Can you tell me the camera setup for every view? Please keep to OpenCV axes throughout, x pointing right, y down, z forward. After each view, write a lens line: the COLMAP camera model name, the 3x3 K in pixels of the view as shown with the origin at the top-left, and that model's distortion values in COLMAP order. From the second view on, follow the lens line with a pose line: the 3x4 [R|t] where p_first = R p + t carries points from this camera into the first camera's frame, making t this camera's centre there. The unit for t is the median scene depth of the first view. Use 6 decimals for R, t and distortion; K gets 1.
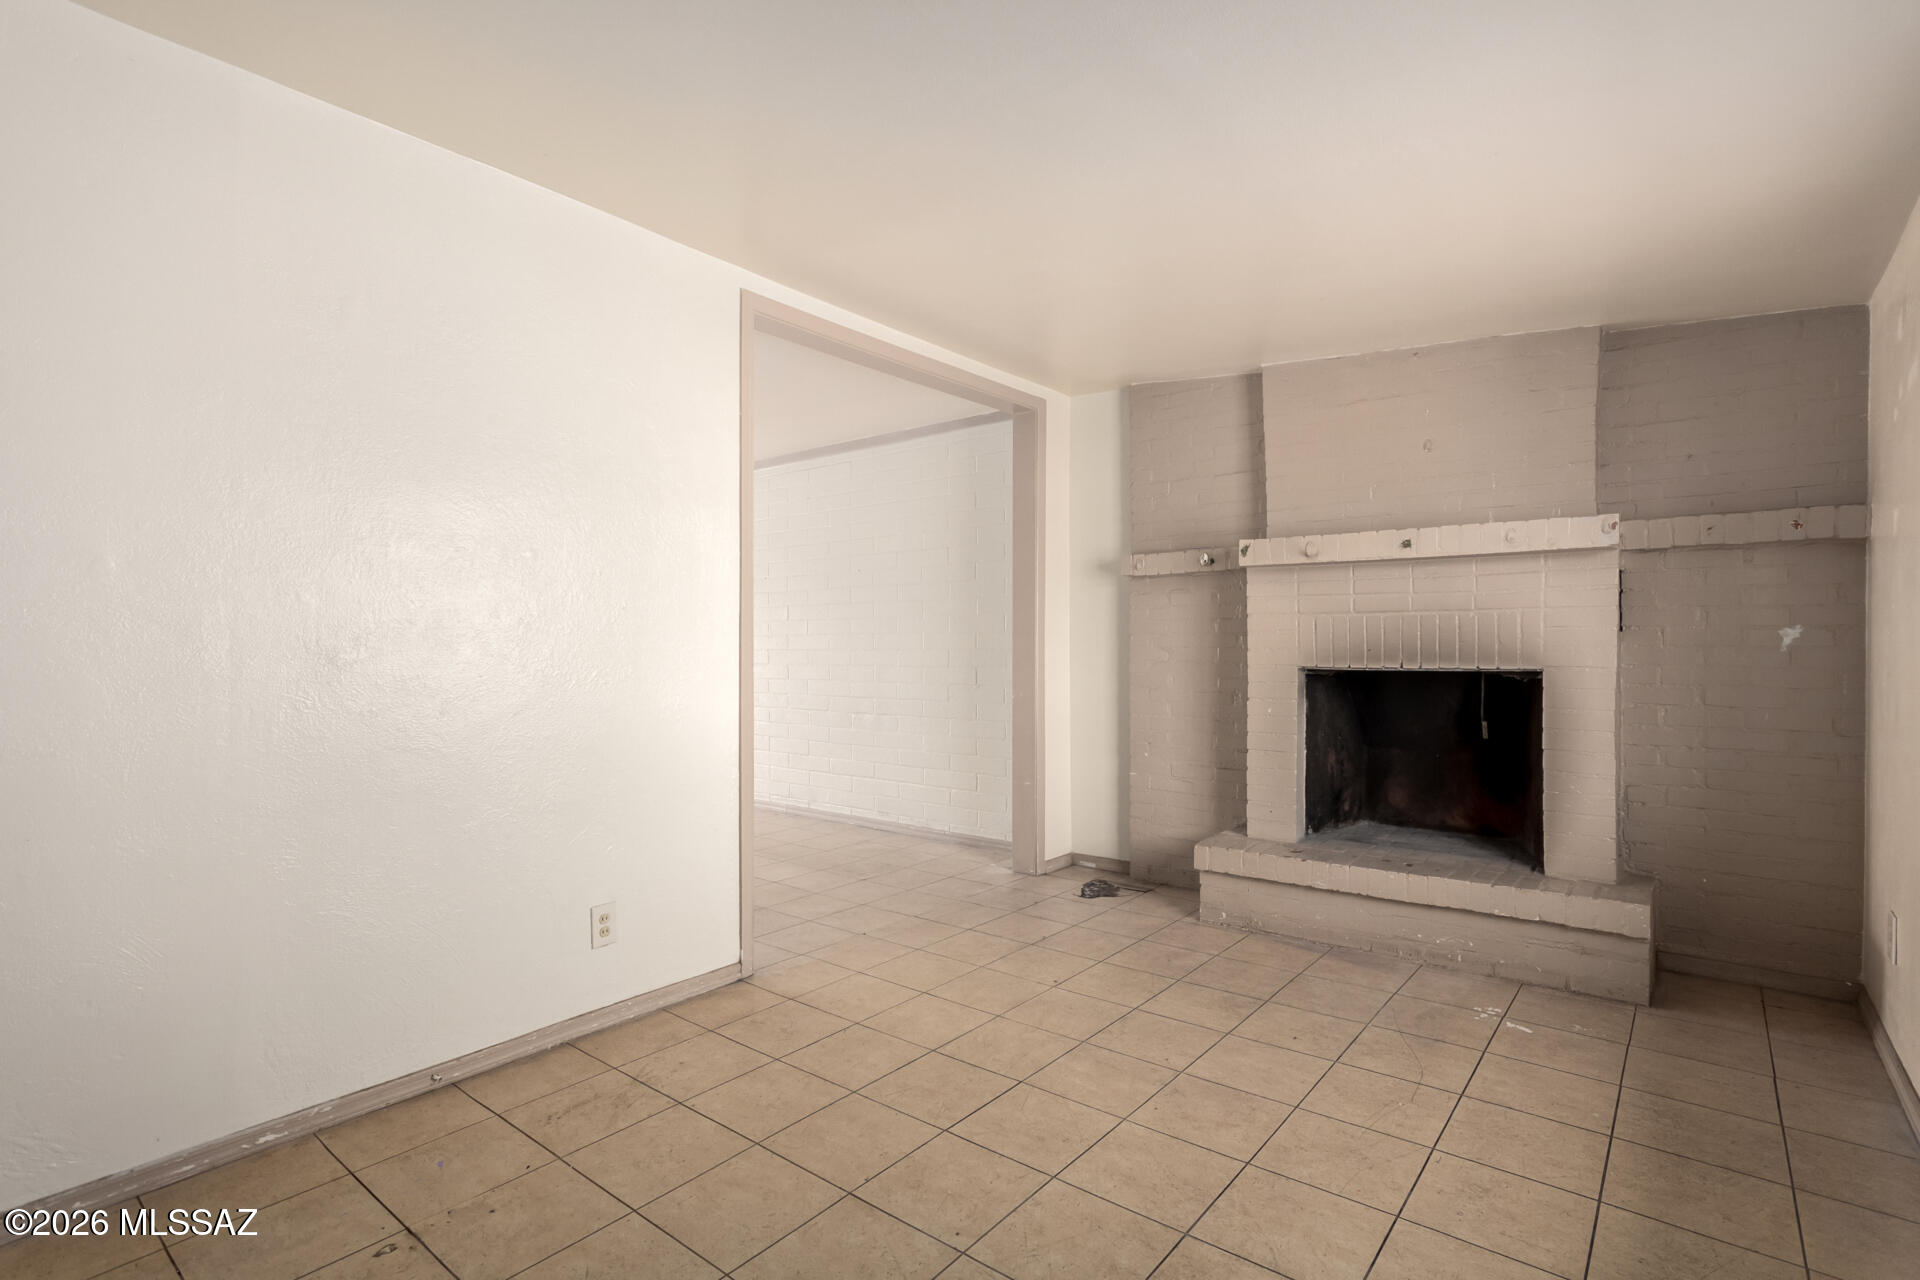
lens RADIAL K [[908.2, 0, 978.4], [0, 908.2, 644.2], [0, 0, 1]] dist [0.002075, 0.000511]
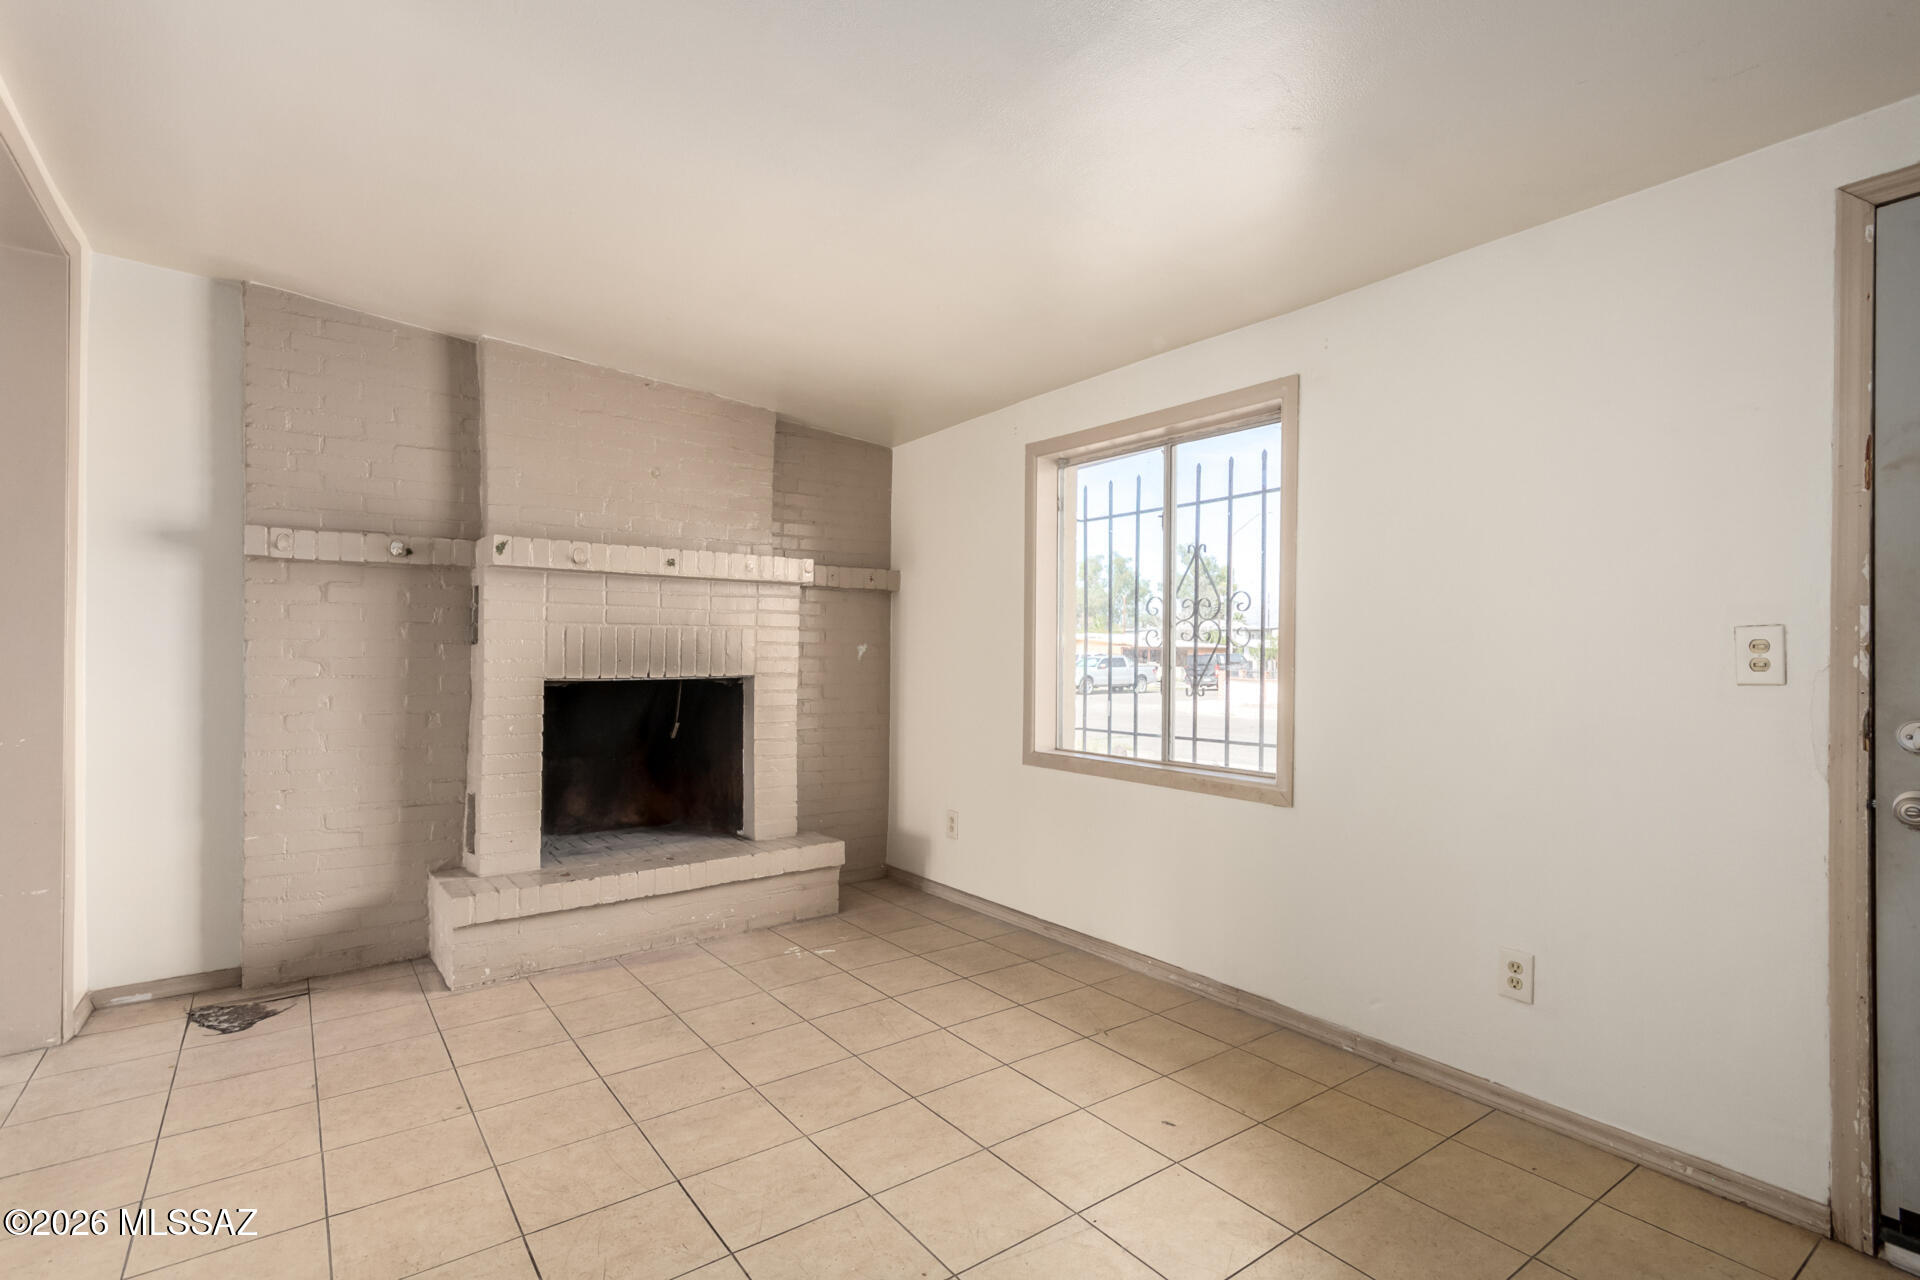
lens RADIAL K [[916.2, 0, 981.5], [0, 916.2, 653.8], [0, 0, 1]] dist [0.000332, 0.000734]
pose [[0.249566, 0.002935, 0.968353, -0.494333], [-0.004279, 0.999989, -0.001928, -0.001127], [-0.968348, -0.003663, 0.249576, 0.368521]]
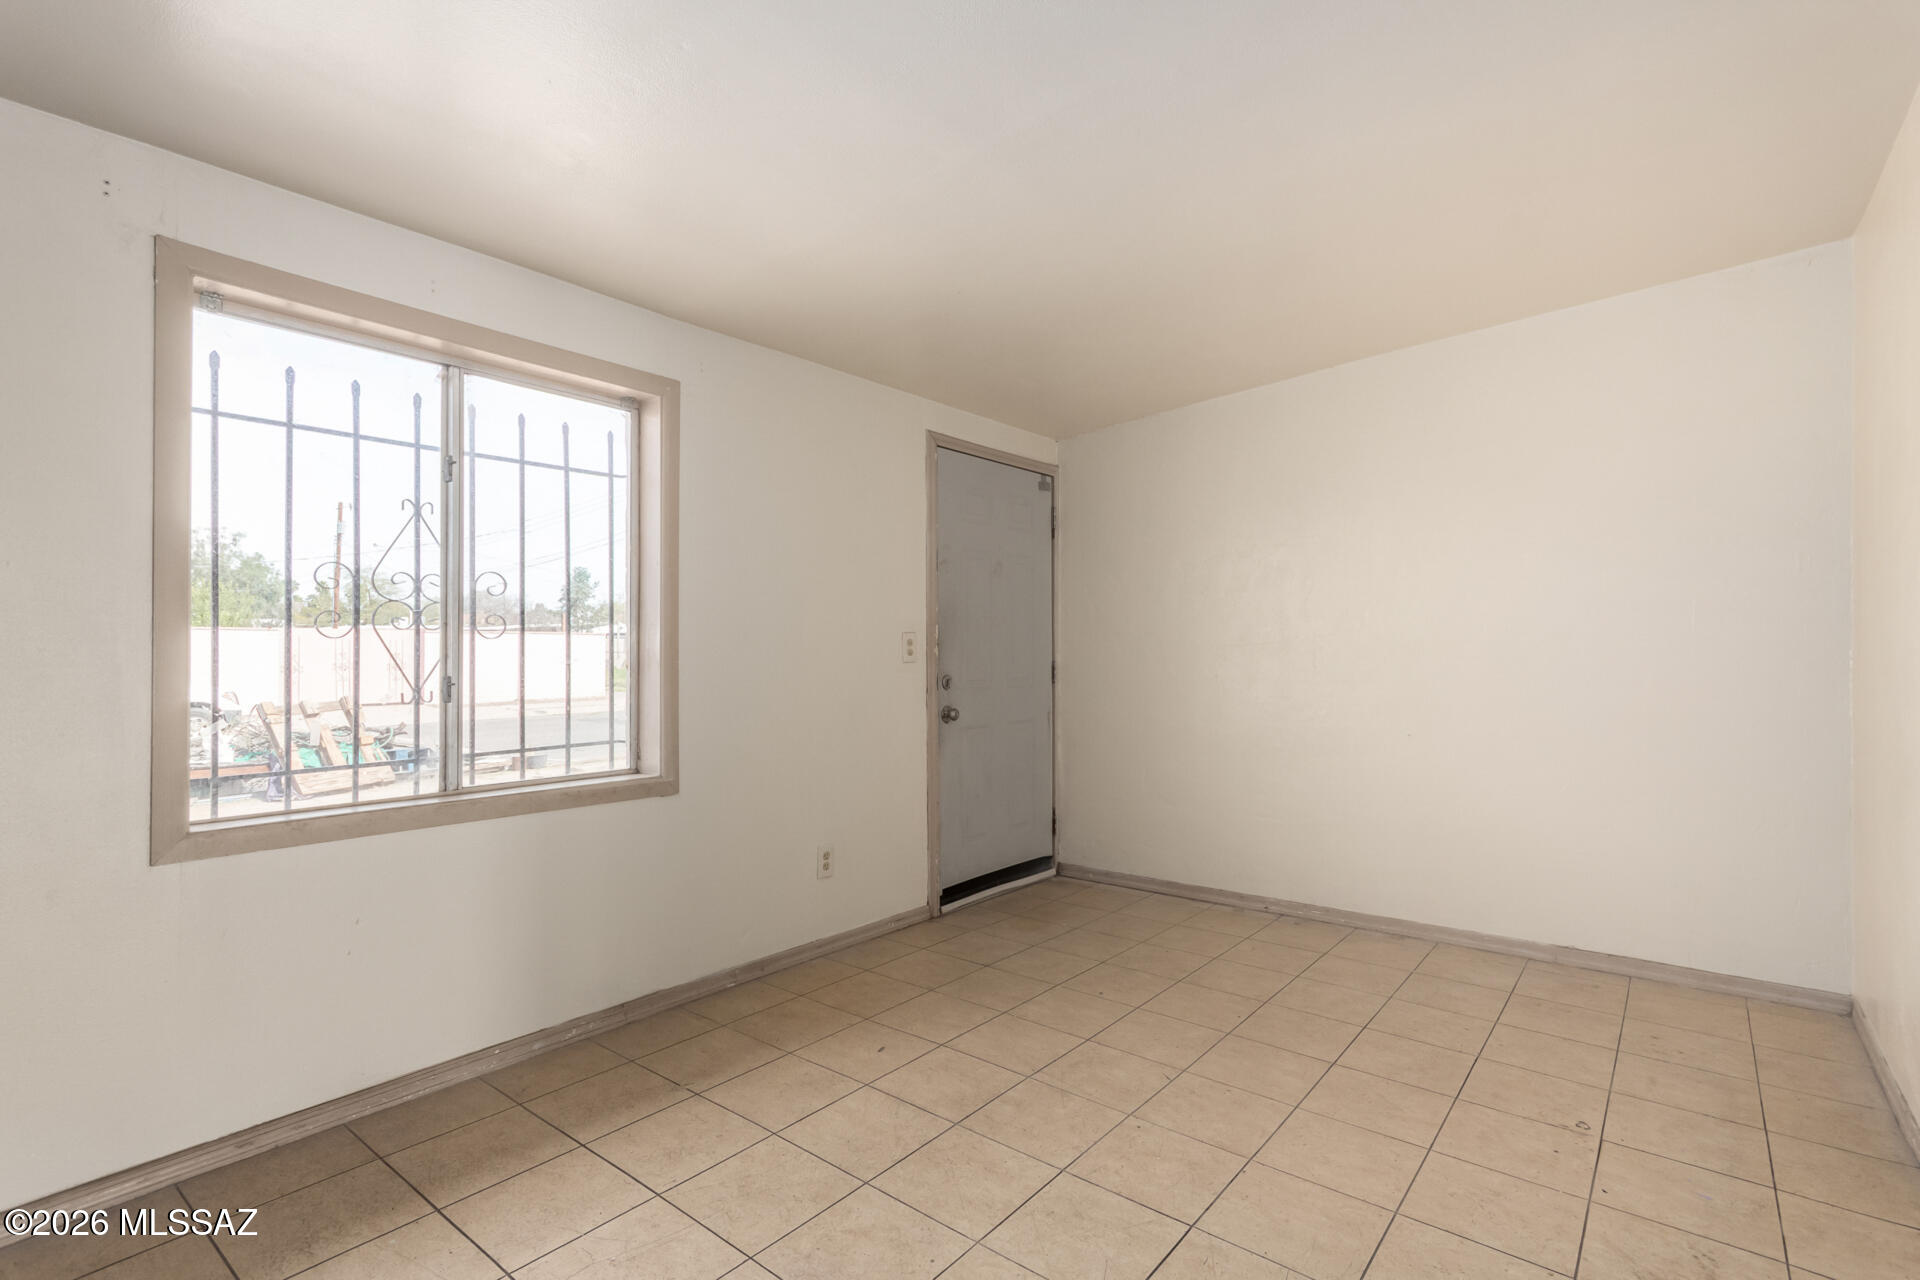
lens RADIAL K [[908.2, 0, 978.4], [0, 908.2, 644.2], [0, 0, 1]] dist [0.002075, 0.000511]
pose [[-0.999985, 0.000019, -0.005398, 0.106739], [0.000030, 0.999998, -0.002012, -0.004847], [0.005398, -0.002012, -0.999983, 1.175560]]
